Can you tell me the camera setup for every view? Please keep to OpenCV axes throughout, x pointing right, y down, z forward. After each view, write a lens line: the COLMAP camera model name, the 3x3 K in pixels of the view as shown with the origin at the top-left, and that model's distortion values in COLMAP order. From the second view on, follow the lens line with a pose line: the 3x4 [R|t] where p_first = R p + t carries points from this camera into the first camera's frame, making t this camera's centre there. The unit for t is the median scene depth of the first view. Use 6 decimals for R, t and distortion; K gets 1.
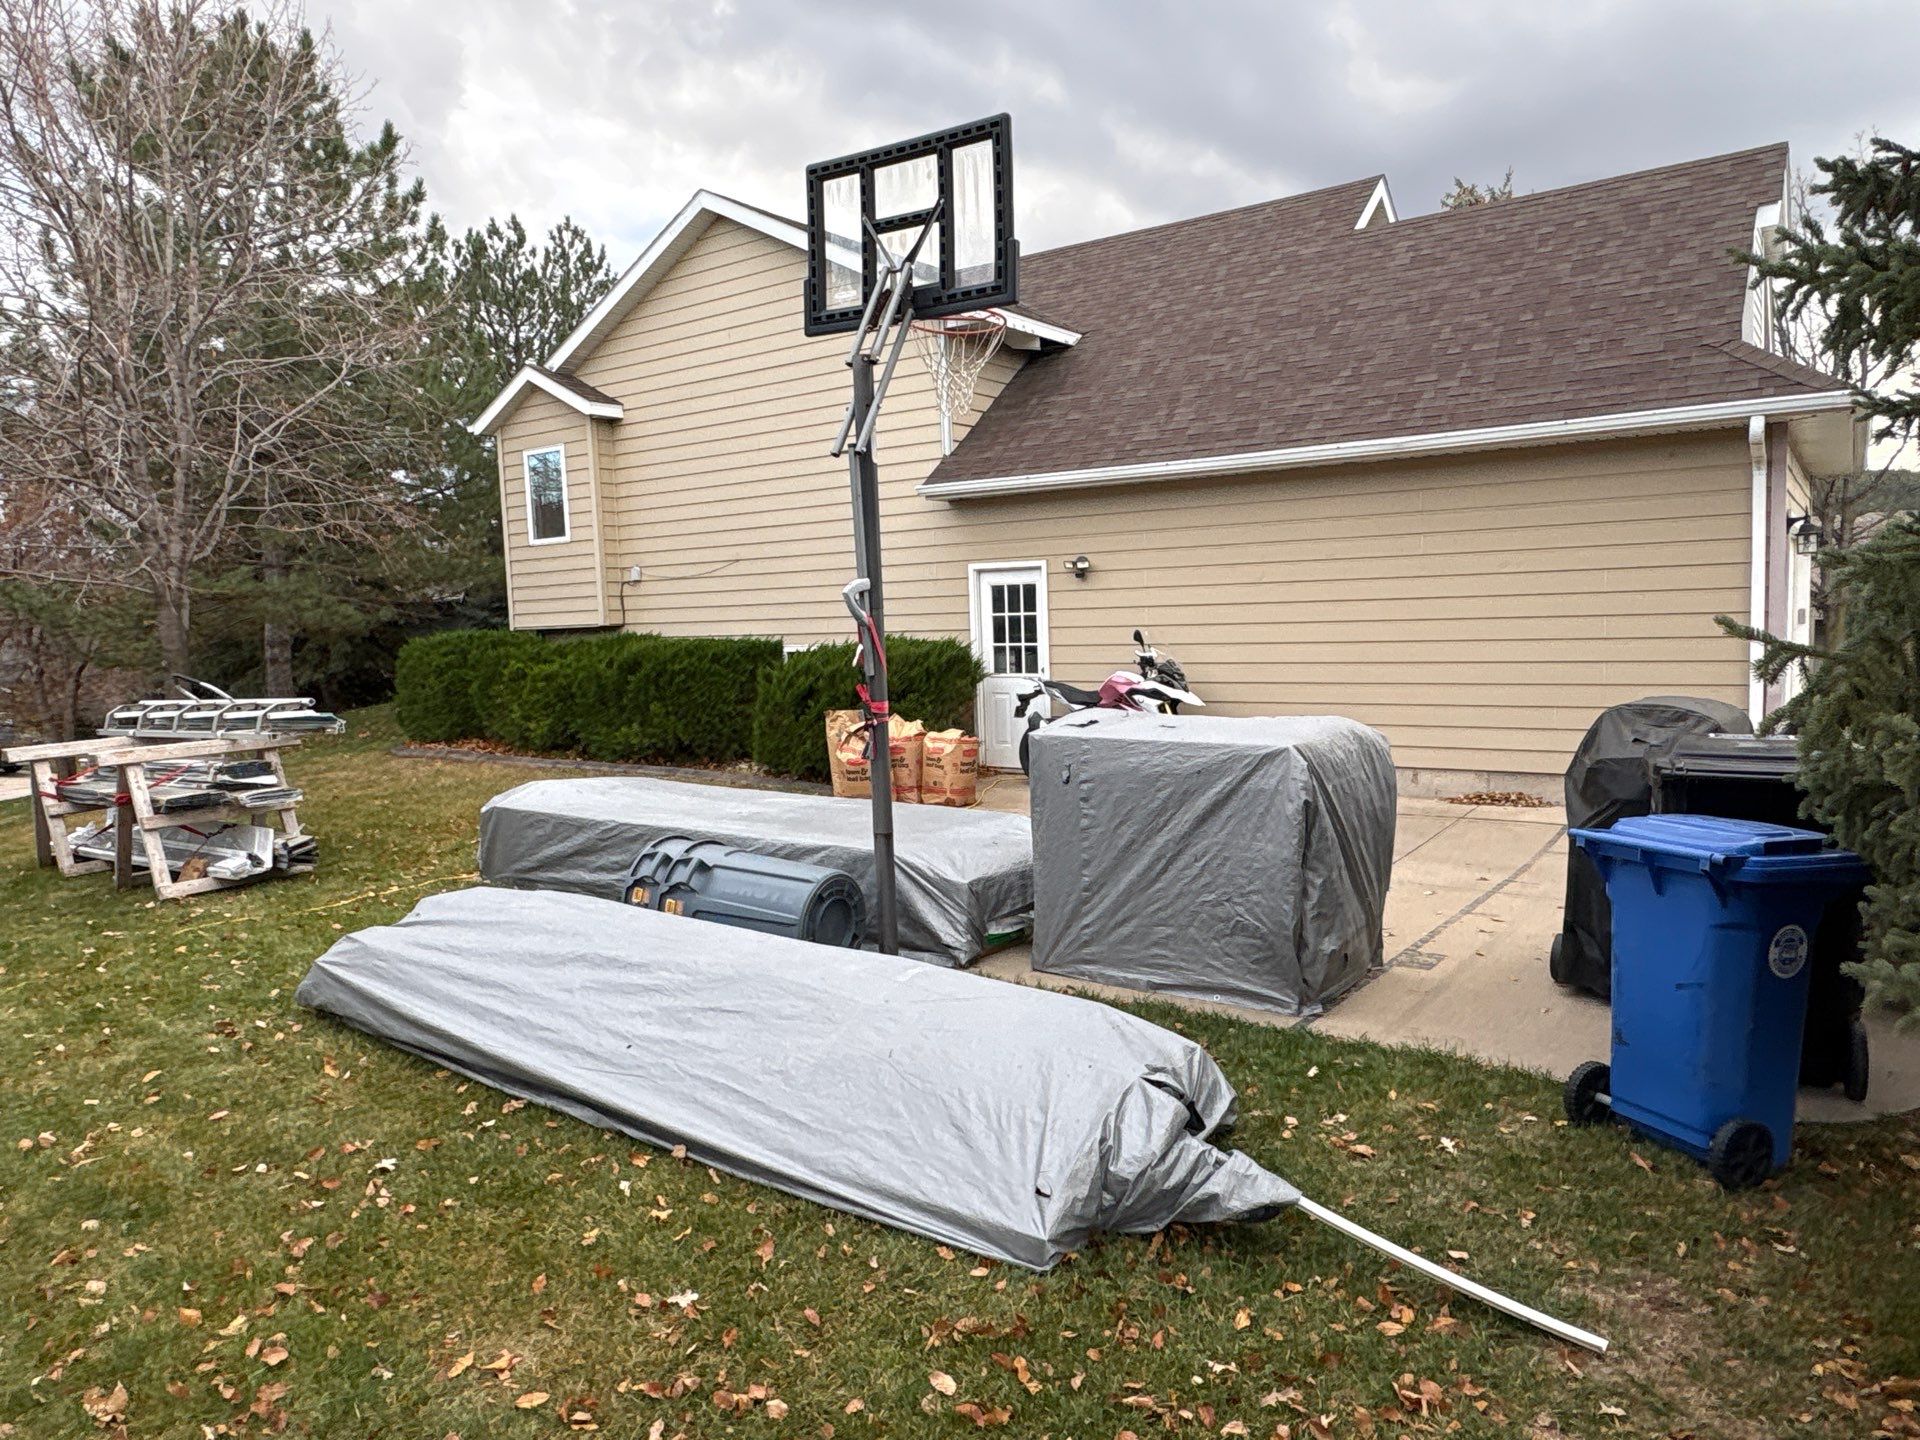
lens RADIAL K [[1262.0, 0, 968.7], [0, 1262.0, 719.0], [0, 0, 1]] dist [-0.006847, 0.018453]
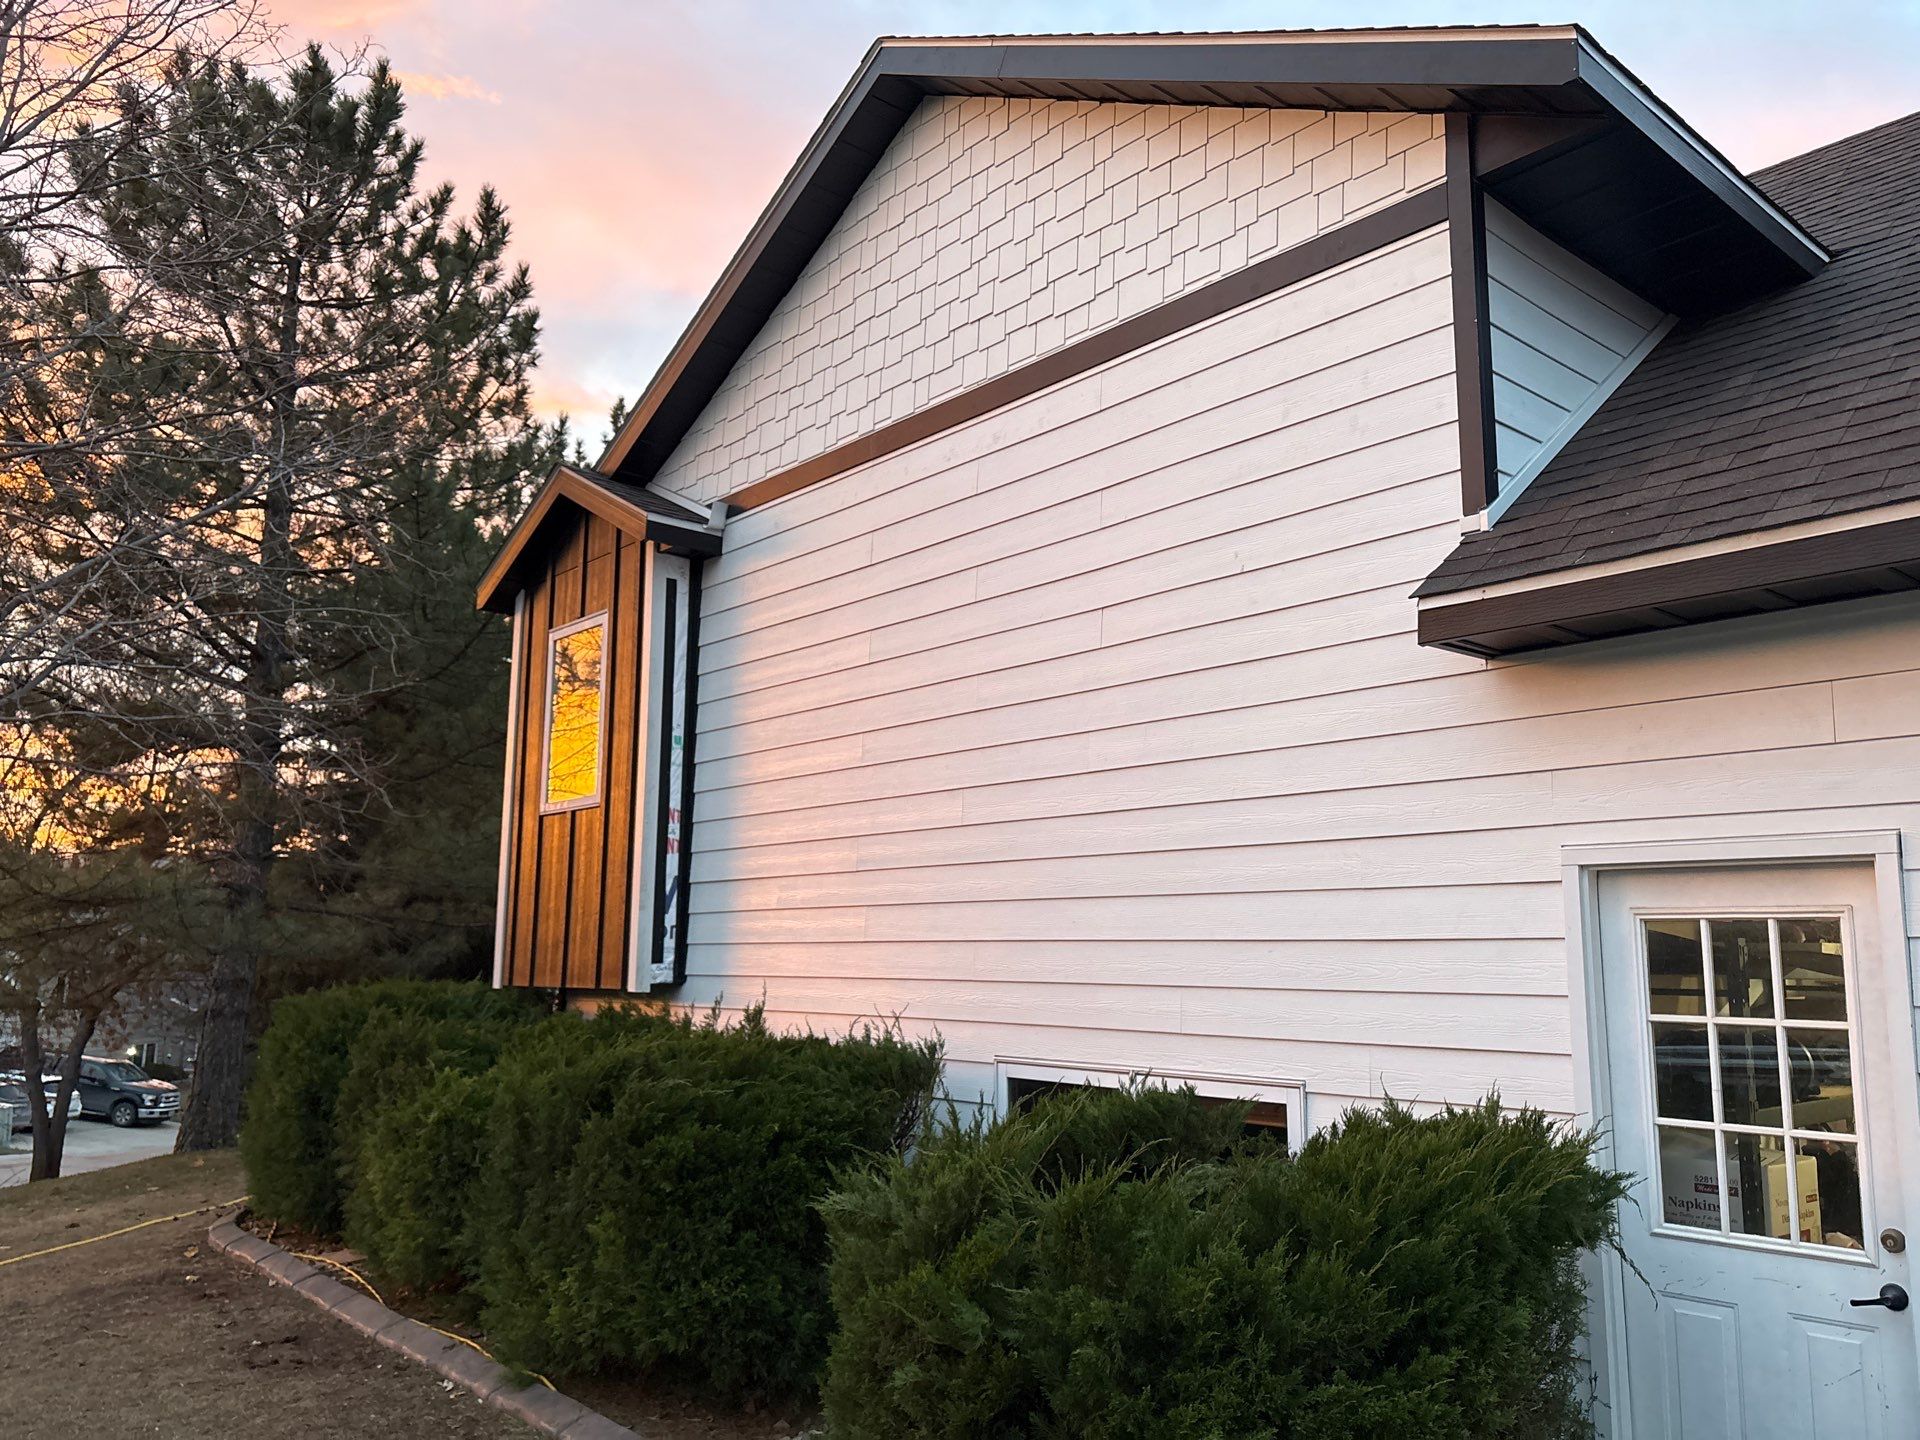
lens RADIAL K [[1445.5, 0, 969.6], [0, 1445.5, 721.9], [0, 0, 1]] dist [0.045678, -0.041903]
pose [[0.972044, -0.000028, -0.234800, -0.057728], [-0.056976, 0.970084, -0.235988, -0.059742], [0.227783, 0.242769, 0.942963, 0.616562]]
